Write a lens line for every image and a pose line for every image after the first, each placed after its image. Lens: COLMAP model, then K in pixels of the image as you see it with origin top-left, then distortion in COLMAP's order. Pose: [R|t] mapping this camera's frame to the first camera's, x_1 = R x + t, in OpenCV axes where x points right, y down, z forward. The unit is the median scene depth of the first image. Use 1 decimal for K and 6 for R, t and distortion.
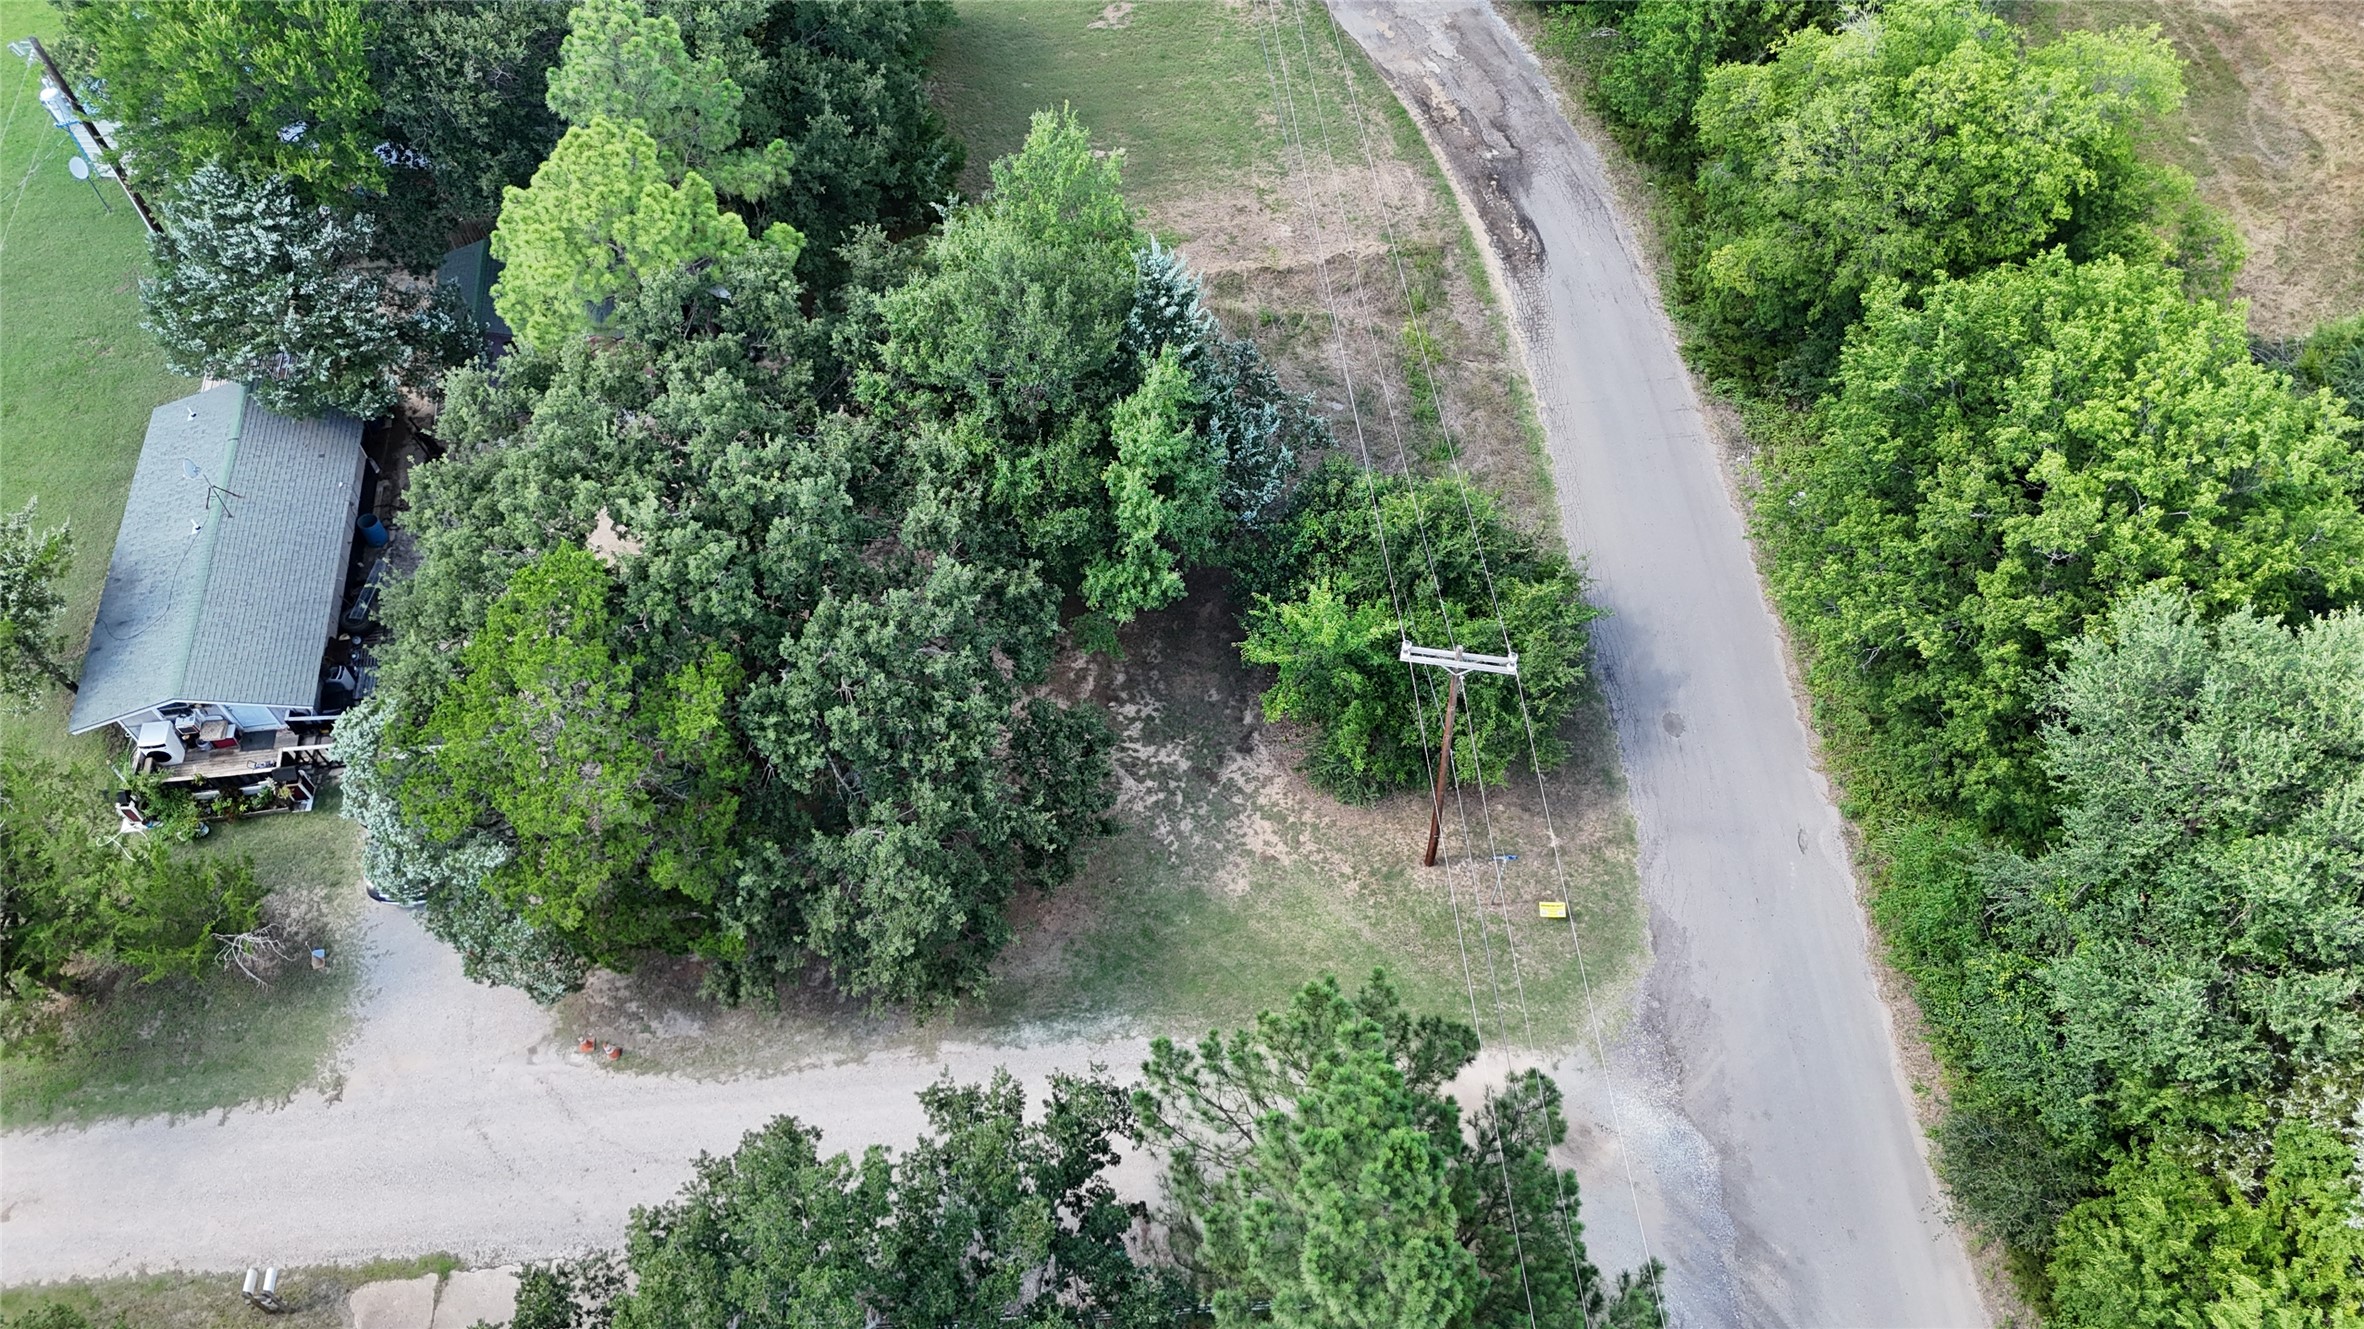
lens RADIAL K [[1733.5, 0, 1177.7], [0, 1733.5, 667.2], [0, 0, 1]] dist [0.073984, -0.072838]
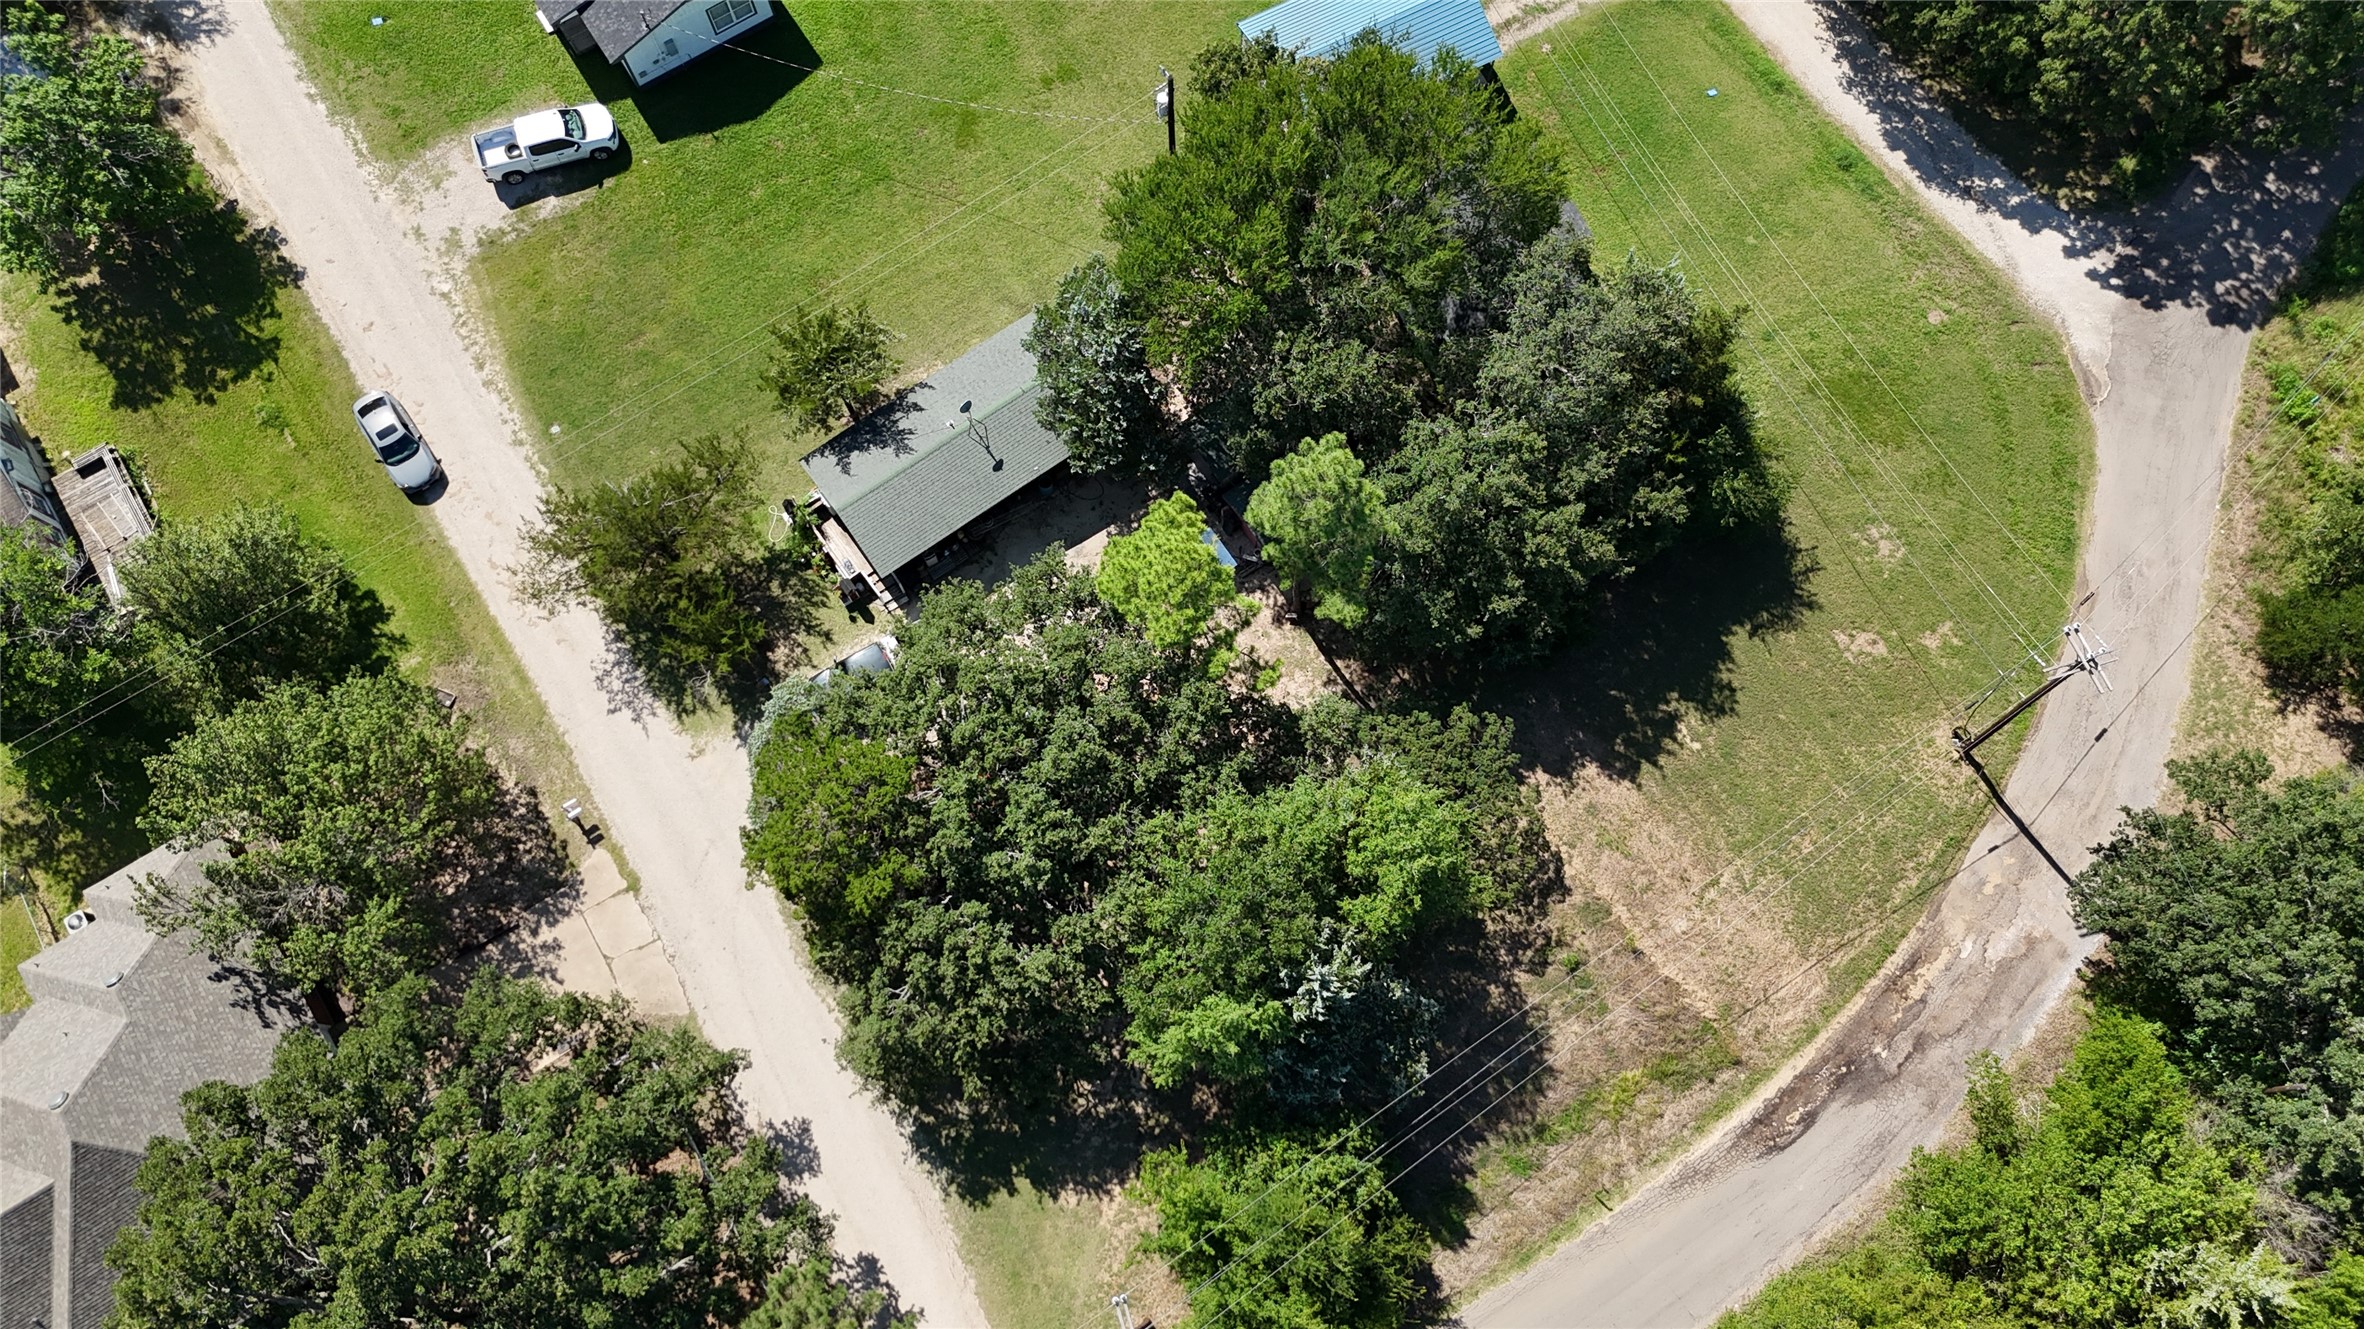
lens RADIAL K [[1737.0, 0, 1187.4], [0, 1737.0, 673.1], [0, 0, 1]] dist [0.077746, -0.080113]
pose [[0.474604, 0.848348, -0.234642, 0.049507], [-0.728691, 0.528222, 0.435879, -0.786116], [0.493720, -0.035888, 0.868880, -0.168895]]
